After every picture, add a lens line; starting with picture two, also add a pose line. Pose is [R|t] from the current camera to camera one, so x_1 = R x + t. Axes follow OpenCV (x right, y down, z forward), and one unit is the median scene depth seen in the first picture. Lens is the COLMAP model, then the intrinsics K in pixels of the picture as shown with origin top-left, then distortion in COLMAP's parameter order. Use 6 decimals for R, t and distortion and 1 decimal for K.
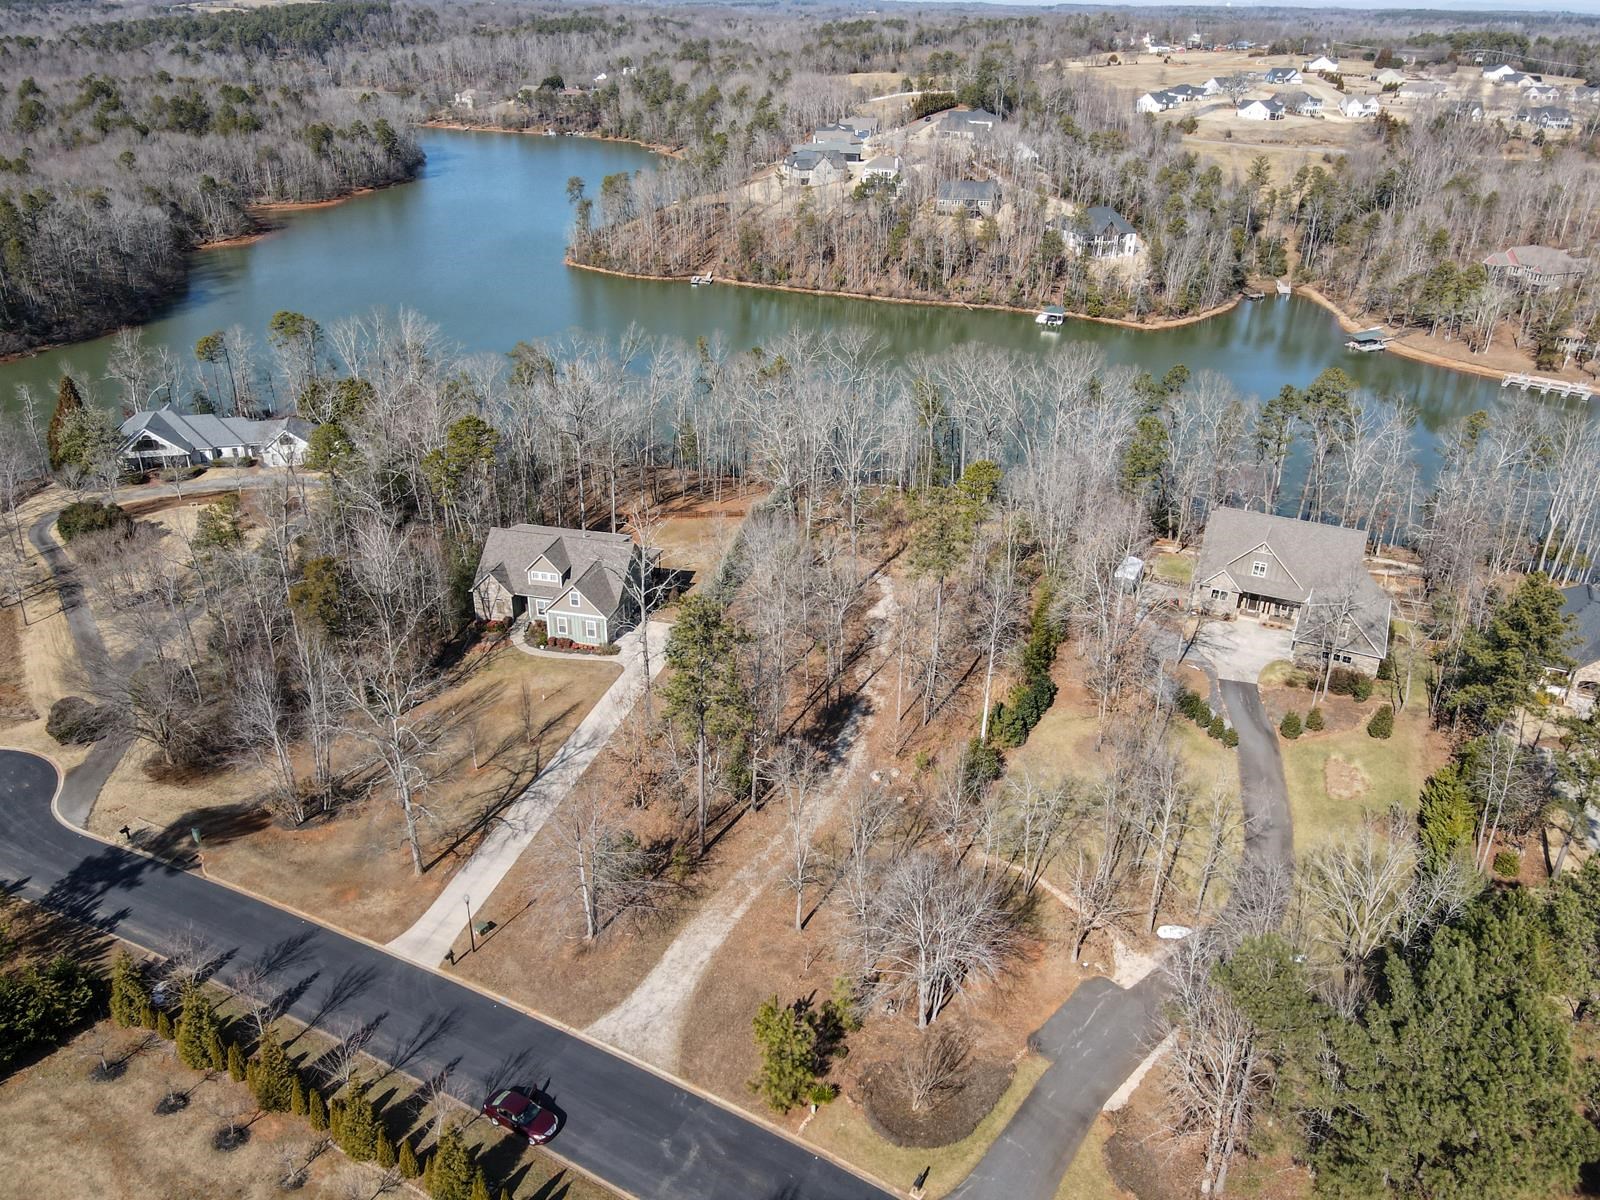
lens RADIAL K [[1205.3, 0, 798.9], [0, 1205.3, 594.6], [0, 0, 1]] dist [0.002946, 0.034828]
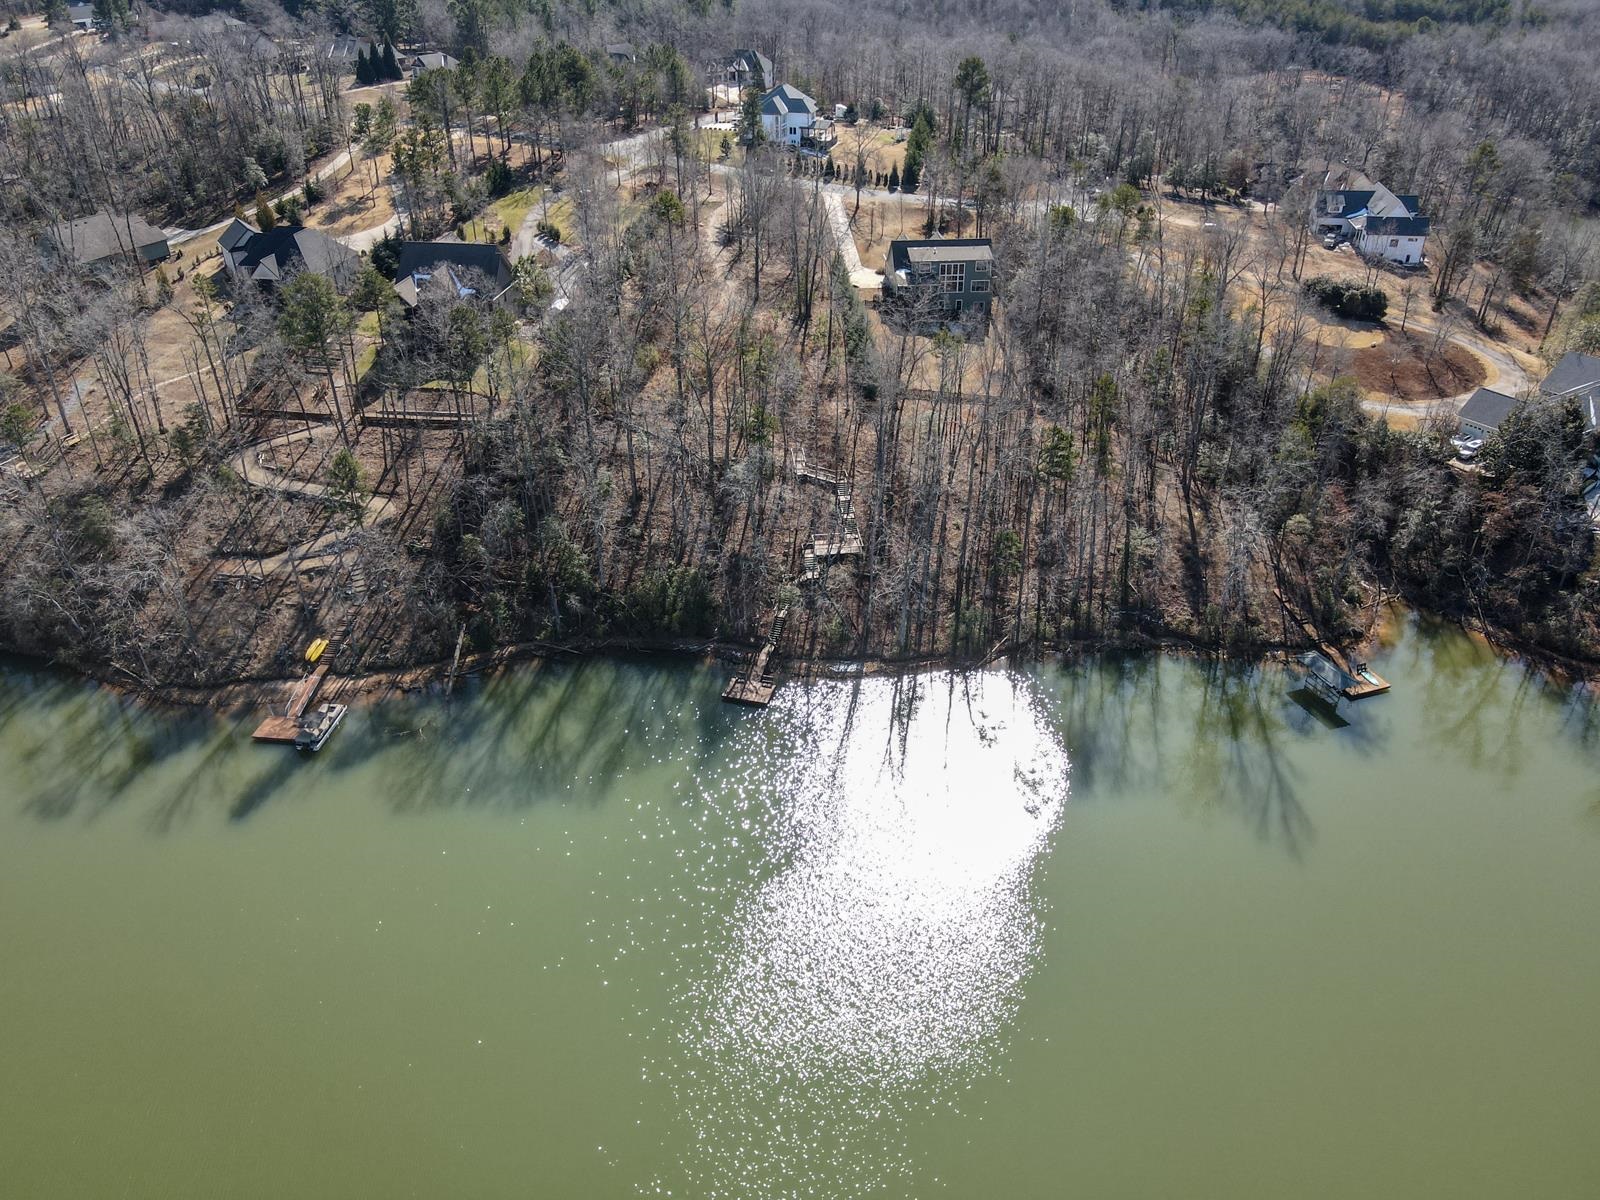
lens RADIAL K [[1223.5, 0, 800.0], [0, 1223.5, 600.0], [0, 0, 1]] dist [-0.007266, 0.062025]
pose [[-0.957544, 0.141495, -0.251176, 0.362741], [-0.134913, 0.550034, 0.824173, -0.891553], [0.254772, 0.823068, -0.507592, 1.803796]]
